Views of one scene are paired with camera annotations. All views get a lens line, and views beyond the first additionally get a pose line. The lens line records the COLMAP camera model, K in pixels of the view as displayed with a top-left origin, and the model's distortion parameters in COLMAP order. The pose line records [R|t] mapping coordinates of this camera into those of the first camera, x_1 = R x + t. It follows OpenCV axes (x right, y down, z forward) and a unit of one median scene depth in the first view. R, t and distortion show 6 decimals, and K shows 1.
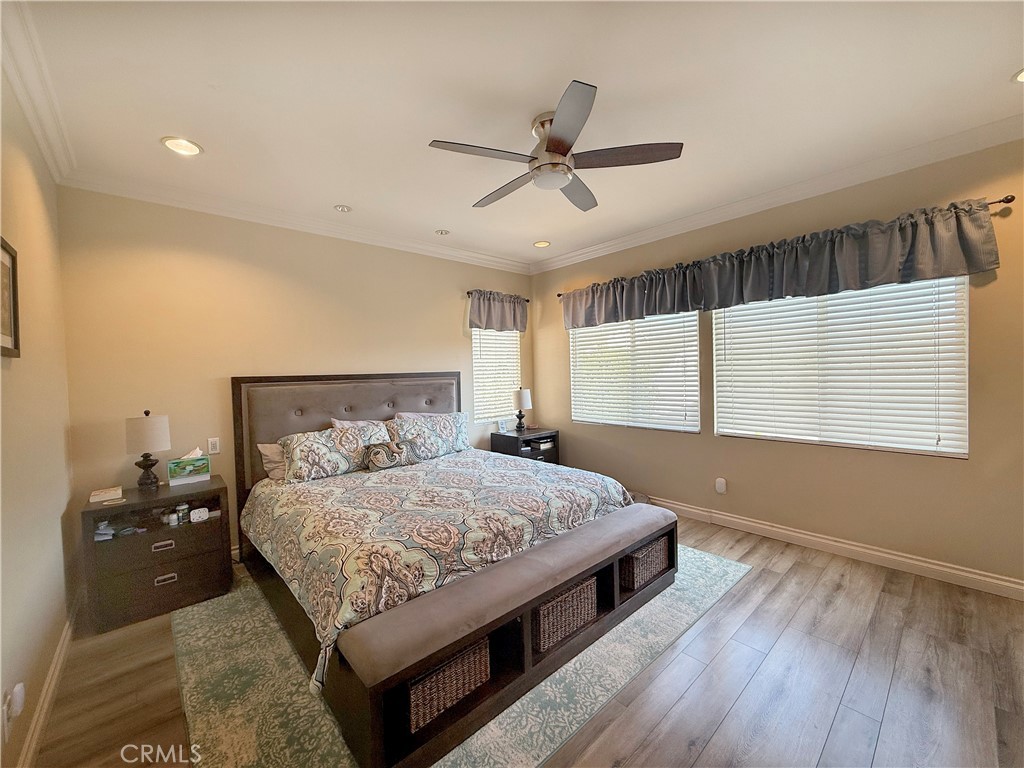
lens RADIAL K [[406.5, 0, 509.6], [0, 406.5, 384.1], [0, 0, 1]] dist [0.001188, 0.000335]
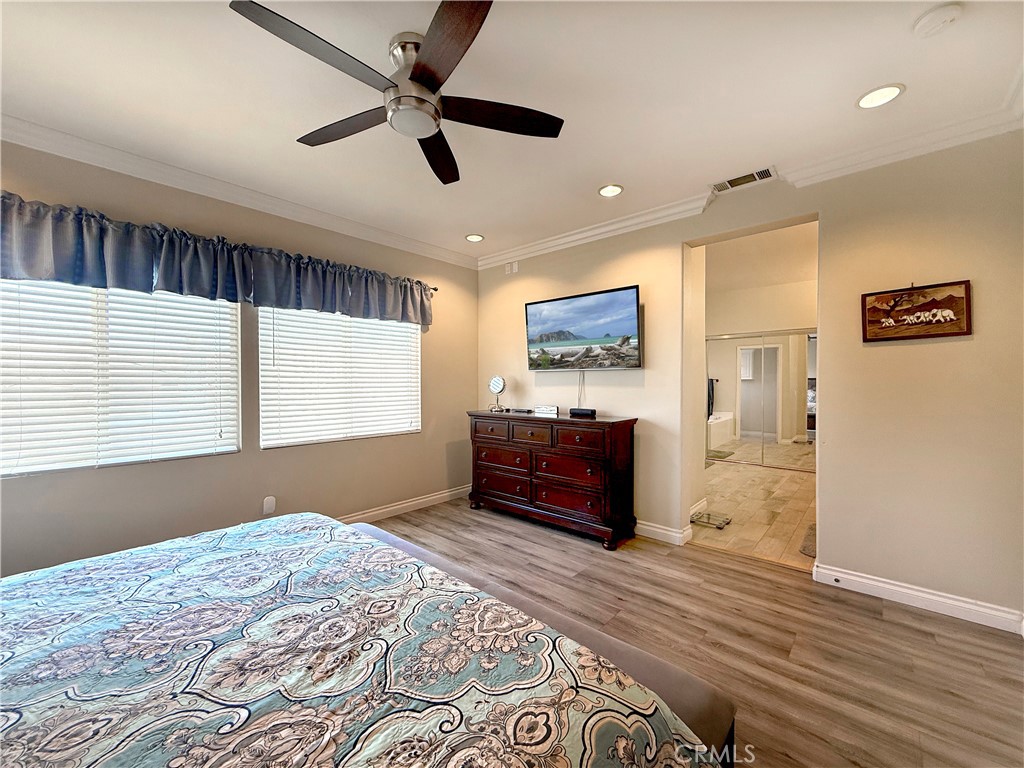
lens RADIAL K [[406.5, 0, 509.6], [0, 406.5, 384.1], [0, 0, 1]] dist [0.001188, 0.000335]
pose [[-0.107449, 0.020694, 0.993995, -0.567621], [0.031948, 0.999339, -0.017352, 0.022639], [-0.993697, 0.029892, -0.108039, 0.751345]]
